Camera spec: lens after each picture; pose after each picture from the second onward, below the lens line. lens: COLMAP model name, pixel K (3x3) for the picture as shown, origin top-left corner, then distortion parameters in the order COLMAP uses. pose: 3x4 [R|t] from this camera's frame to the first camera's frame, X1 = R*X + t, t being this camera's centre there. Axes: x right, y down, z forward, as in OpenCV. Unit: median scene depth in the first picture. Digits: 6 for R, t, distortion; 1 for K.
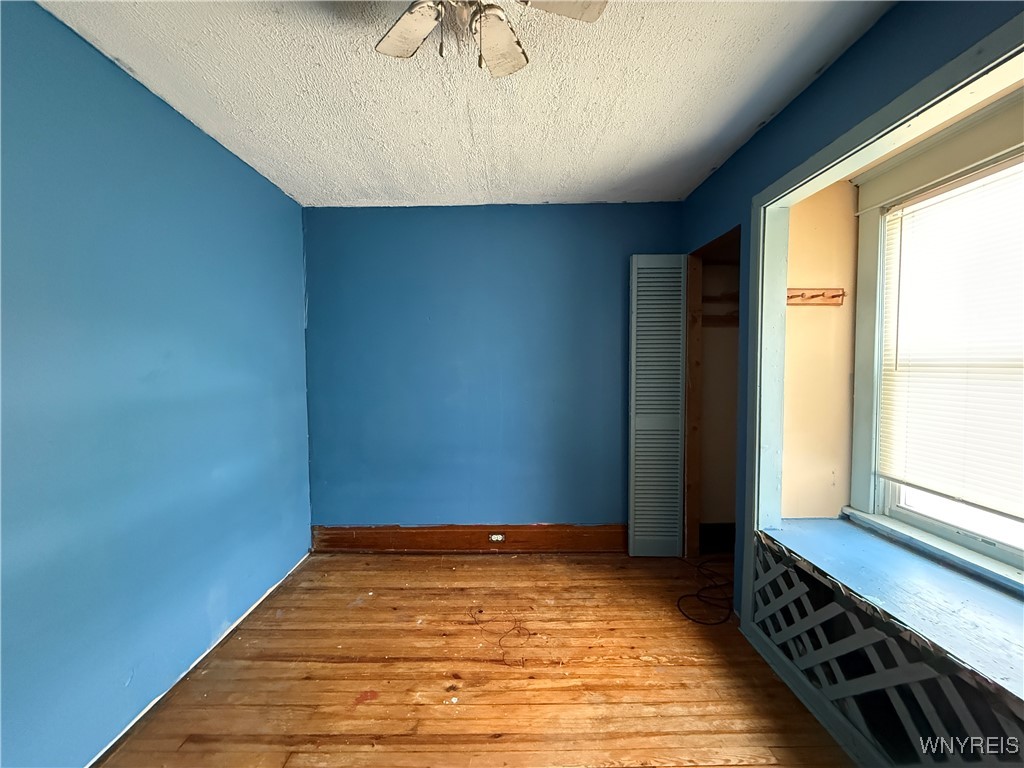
lens RADIAL K [[407.3, 0, 509.3], [0, 407.3, 383.7], [0, 0, 1]] dist [-0.001008, -0.000127]
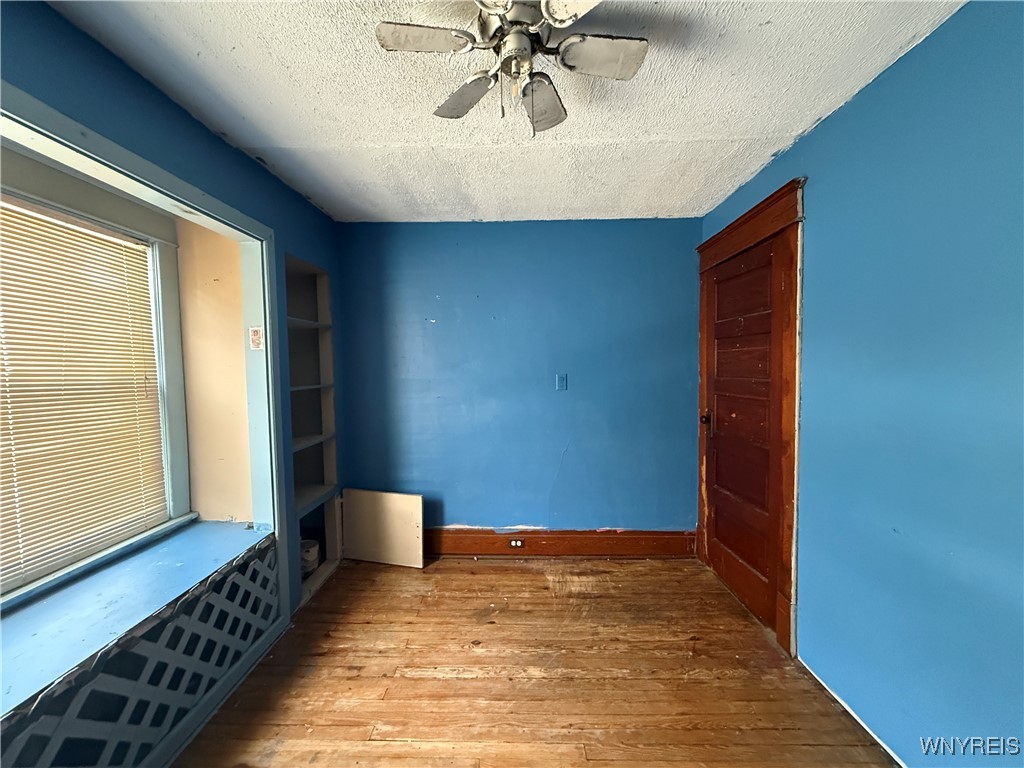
lens RADIAL K [[407.3, 0, 509.3], [0, 407.3, 383.7], [0, 0, 1]] dist [-0.001008, -0.000127]
pose [[-0.999275, 0.017356, 0.033891, -0.052942], [0.020271, 0.995945, 0.087646, -0.112207], [-0.032233, 0.088270, -0.995575, 1.948460]]
